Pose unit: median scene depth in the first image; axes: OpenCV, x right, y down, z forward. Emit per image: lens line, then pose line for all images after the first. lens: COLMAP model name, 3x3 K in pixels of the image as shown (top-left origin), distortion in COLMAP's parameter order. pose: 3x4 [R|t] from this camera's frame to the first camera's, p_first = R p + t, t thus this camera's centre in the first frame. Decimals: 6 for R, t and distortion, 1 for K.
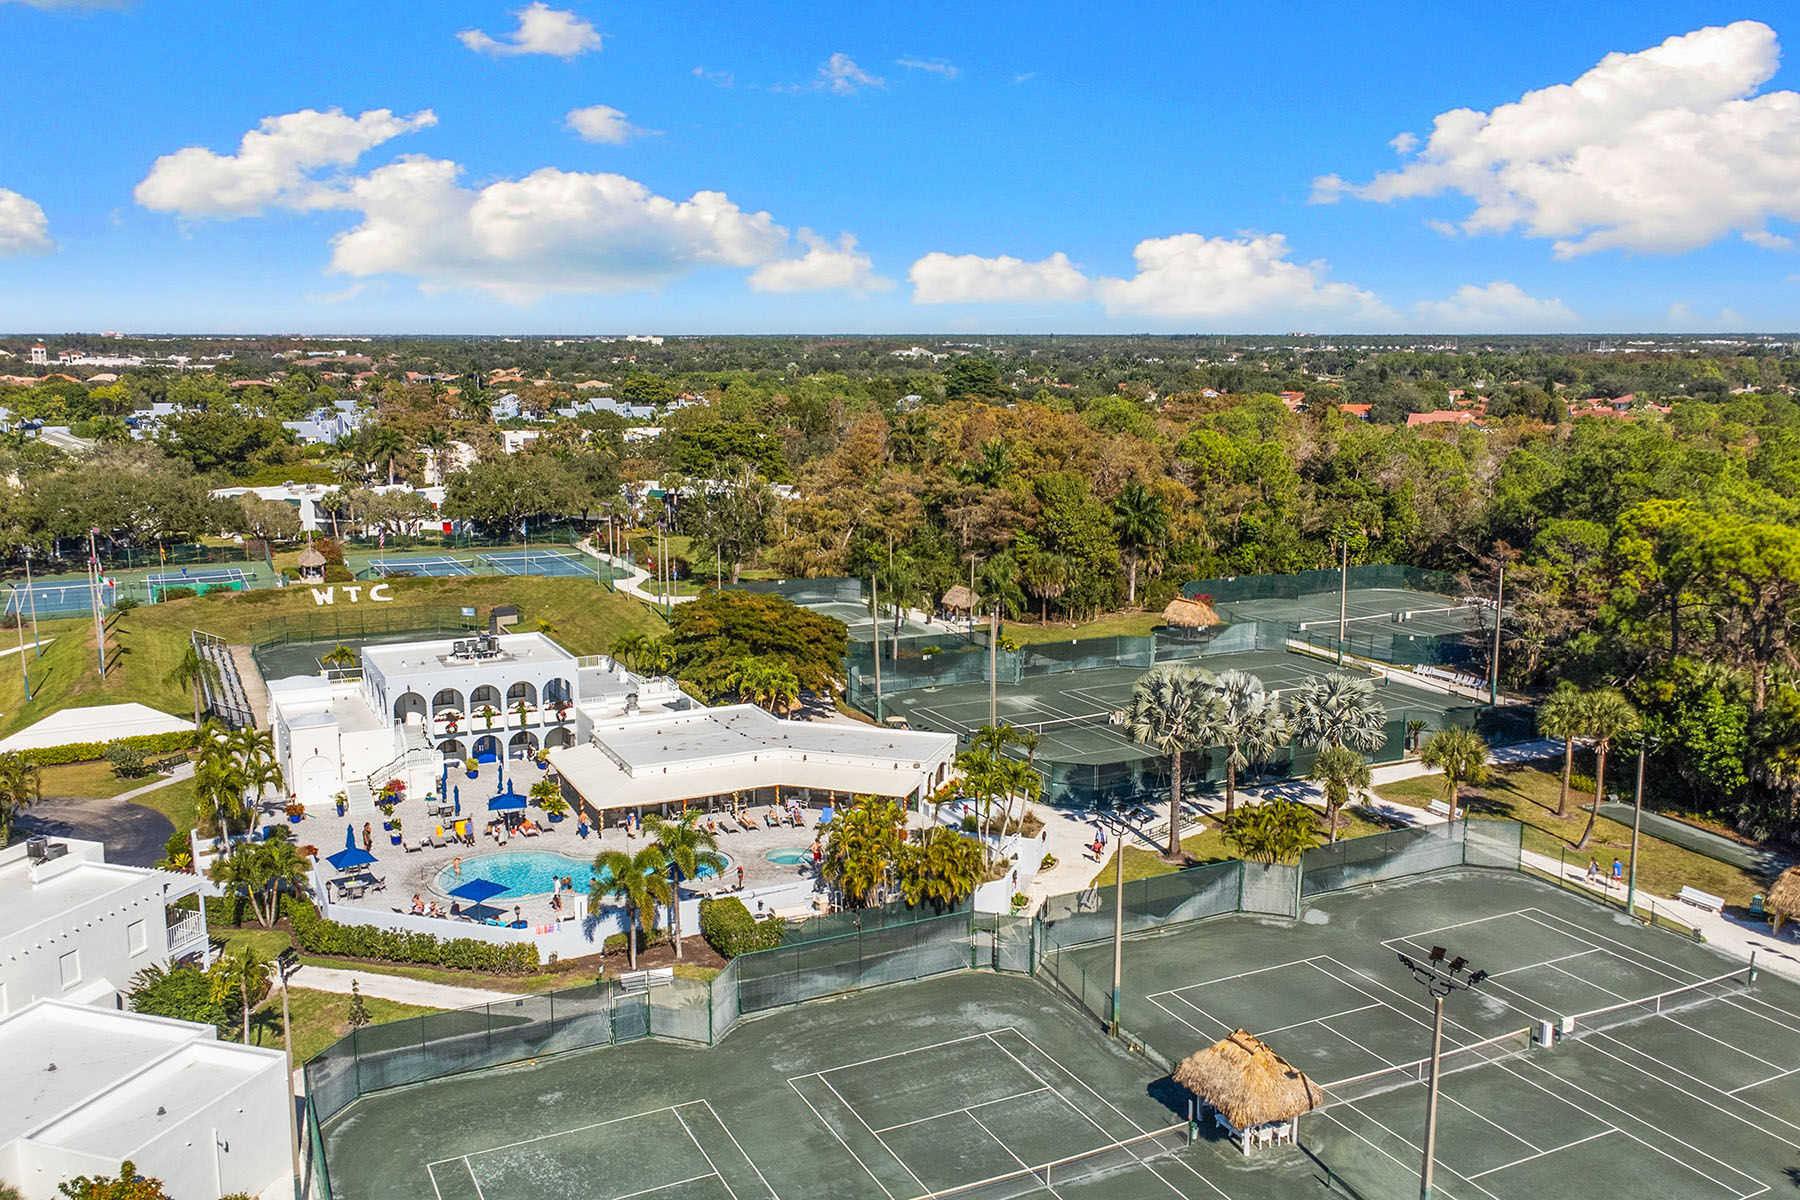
lens RADIAL K [[1535.4, 0, 902.2], [0, 1535.4, 596.9], [0, 0, 1]] dist [0.001660, 0.038337]
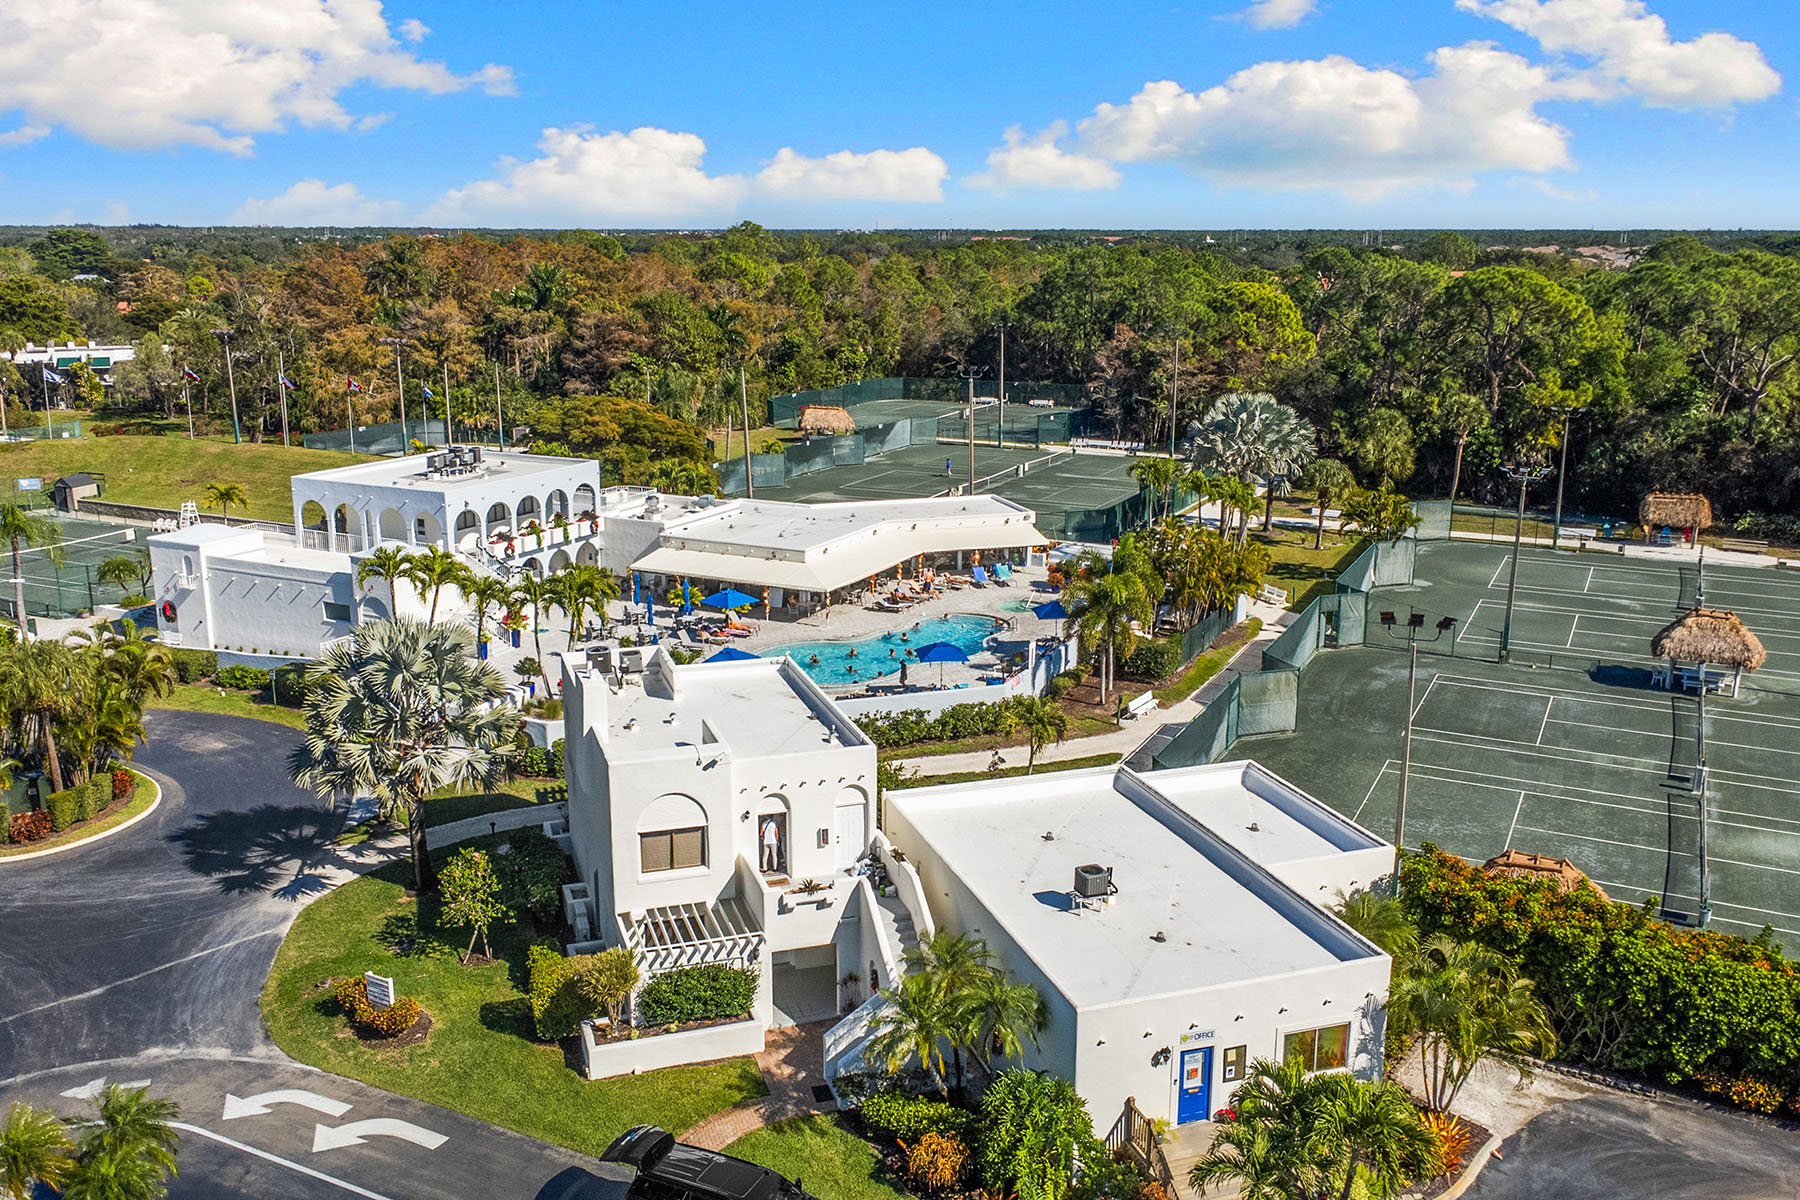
lens RADIAL K [[1535.4, 0, 902.2], [0, 1535.4, 596.9], [0, 0, 1]] dist [0.001660, 0.038337]
pose [[0.802266, -0.137151, 0.580998, -0.592031], [0.098933, 0.990338, 0.097170, 0.050567], [-0.588712, -0.020476, 0.808084, 0.214700]]
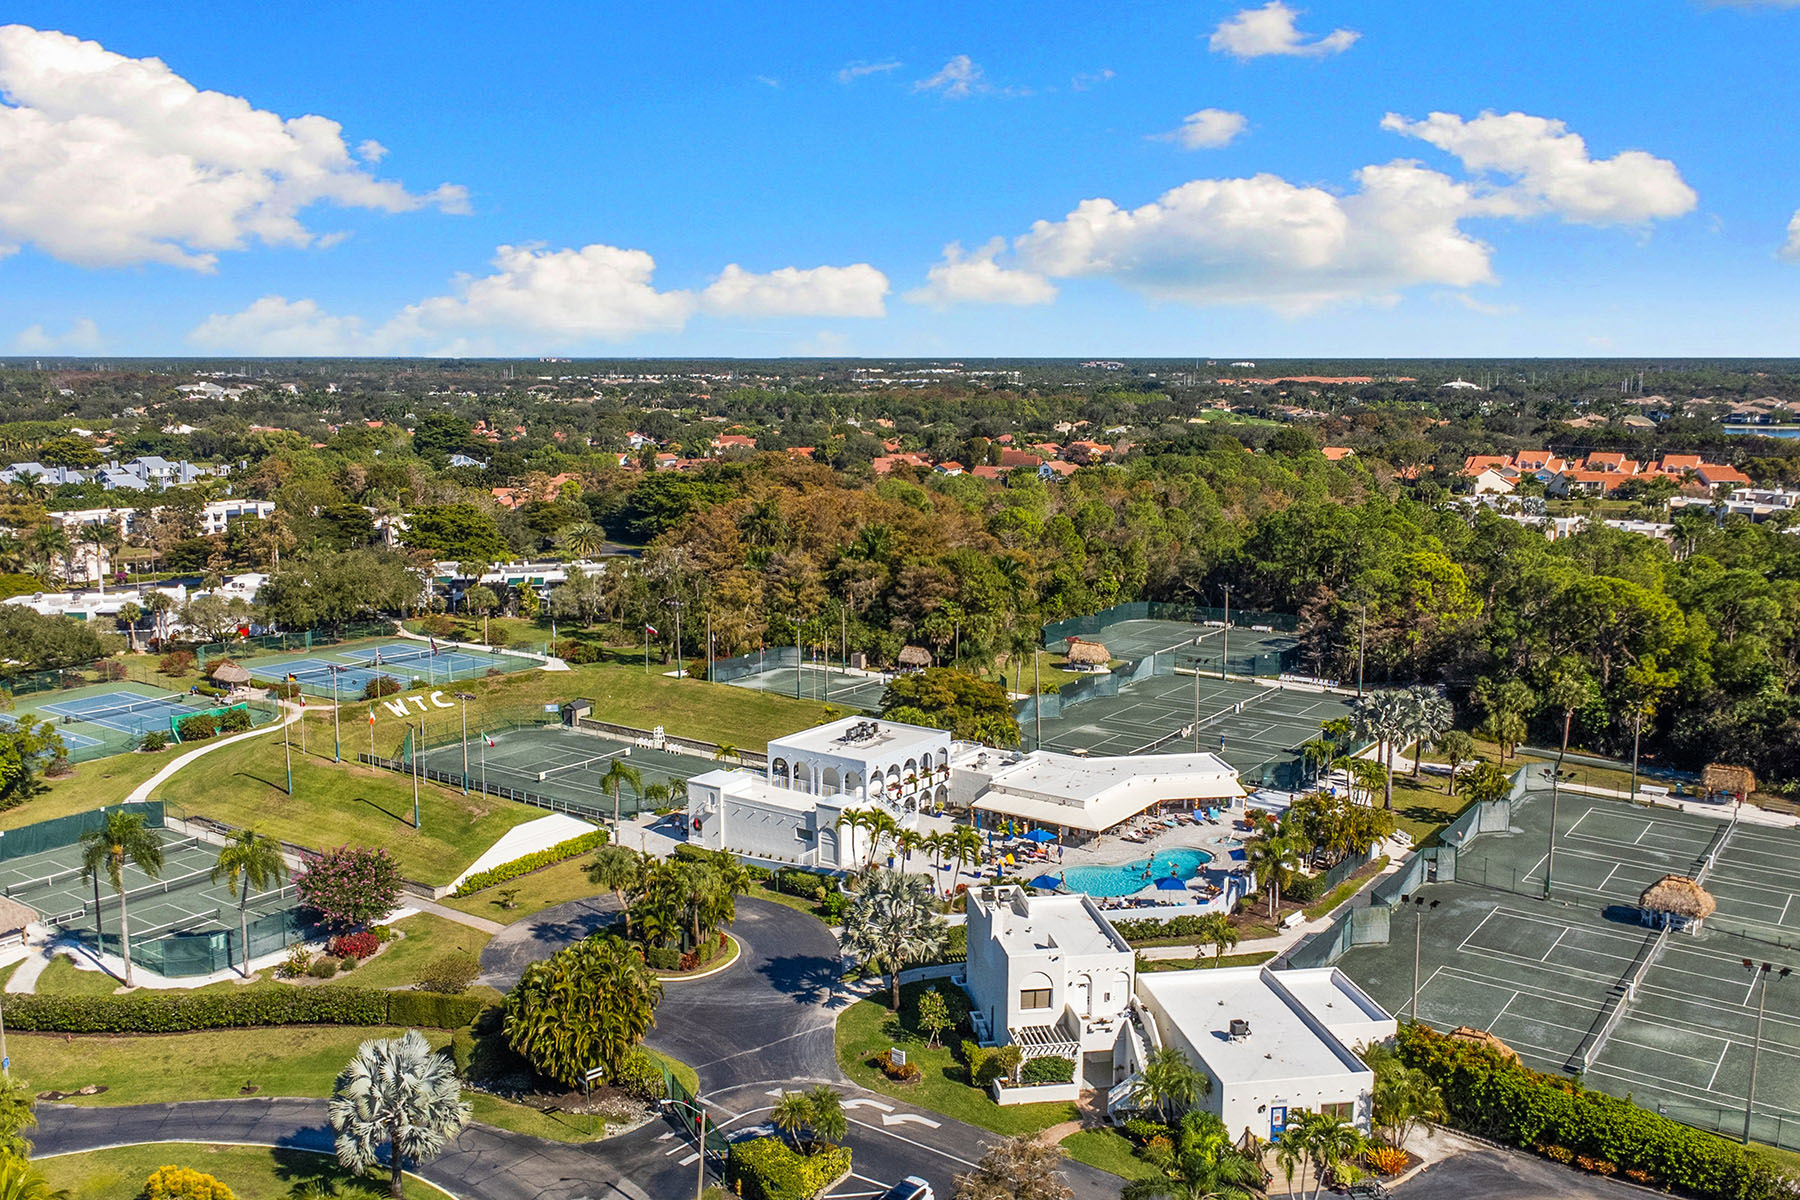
lens RADIAL K [[1535.4, 0, 902.2], [0, 1535.4, 596.9], [0, 0, 1]] dist [0.001660, 0.038337]
pose [[0.885693, -0.071942, 0.458663, -0.862854], [0.078449, 0.996906, 0.004879, -0.086449], [-0.457595, 0.031660, 0.888597, -0.164908]]
